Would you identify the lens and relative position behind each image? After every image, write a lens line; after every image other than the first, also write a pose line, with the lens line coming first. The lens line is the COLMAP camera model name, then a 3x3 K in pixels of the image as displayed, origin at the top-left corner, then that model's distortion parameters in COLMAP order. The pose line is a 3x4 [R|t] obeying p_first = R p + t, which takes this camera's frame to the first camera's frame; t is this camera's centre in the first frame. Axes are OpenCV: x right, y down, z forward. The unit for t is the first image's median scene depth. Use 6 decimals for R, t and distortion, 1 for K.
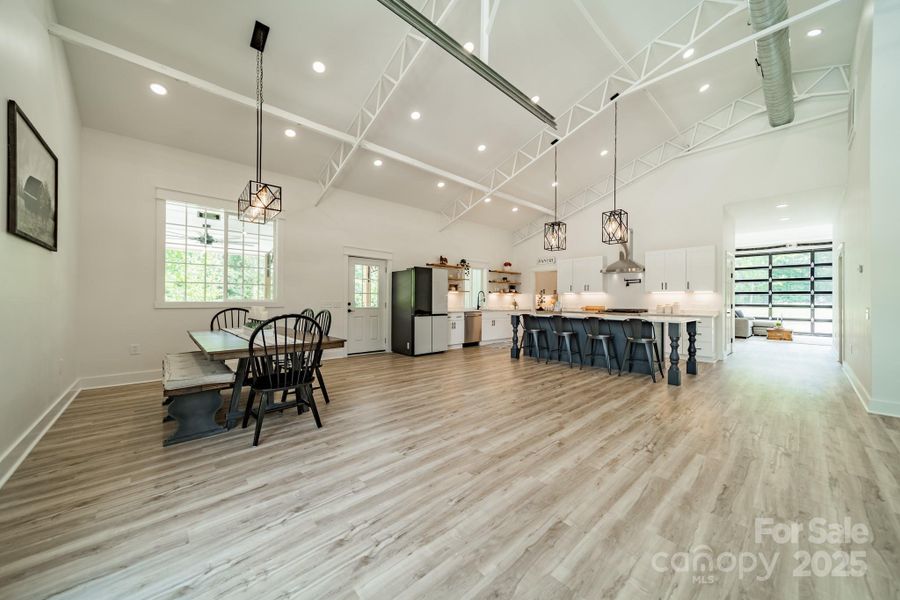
lens RADIAL K [[319.4, 0, 454.3], [0, 319.4, 298.6], [0, 0, 1]] dist [0.010552, -0.000340]
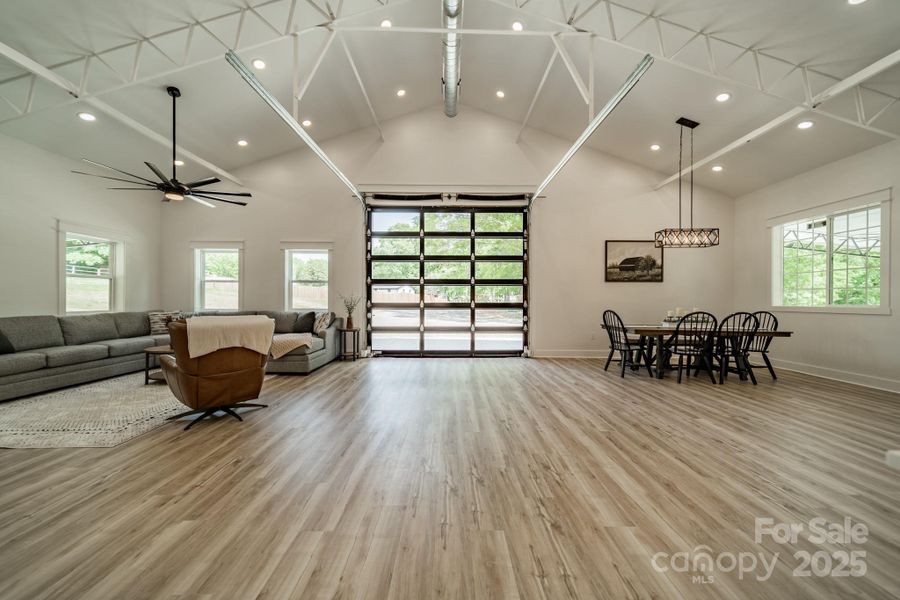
lens RADIAL K [[319.4, 0, 453.2], [0, 319.4, 300.1], [0, 0, 1]] dist [0.010552, -0.000340]
pose [[-0.669811, -0.009814, -0.742467, 1.300466], [-0.008089, 0.999950, -0.005920, 0.006898], [0.742488, 0.002040, -0.669857, 1.315688]]
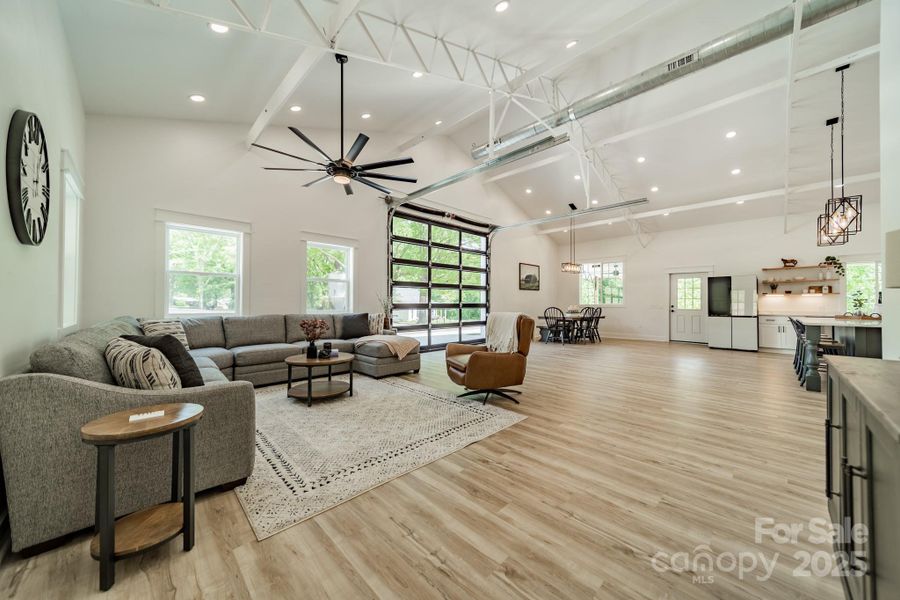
lens RADIAL K [[319.4, 0, 451.4], [0, 319.4, 299.1], [0, 0, 1]] dist [0.010552, -0.000340]
pose [[0.036174, -0.021046, -0.999124, 2.256165], [-0.000383, 0.999778, -0.021073, 0.029933], [0.999345, 0.001145, 0.036158, -0.133594]]
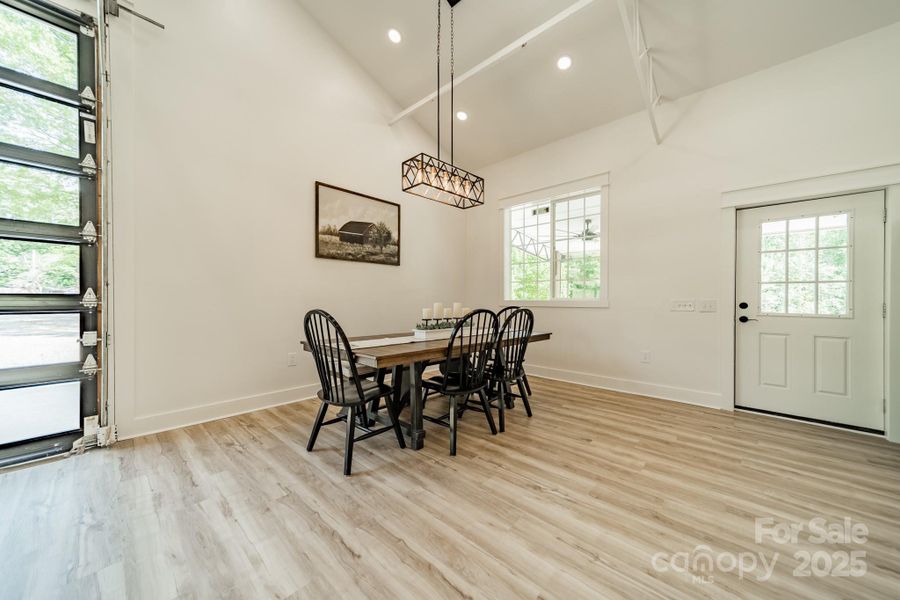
lens RADIAL K [[319.4, 0, 450.3], [0, 319.4, 299.9], [0, 0, 1]] dist [0.010552, -0.000340]
pose [[0.081886, -0.009124, -0.996600, 0.262549], [-0.000968, 0.999957, -0.009234, 0.026840], [0.996641, 0.001721, 0.081874, 1.039672]]
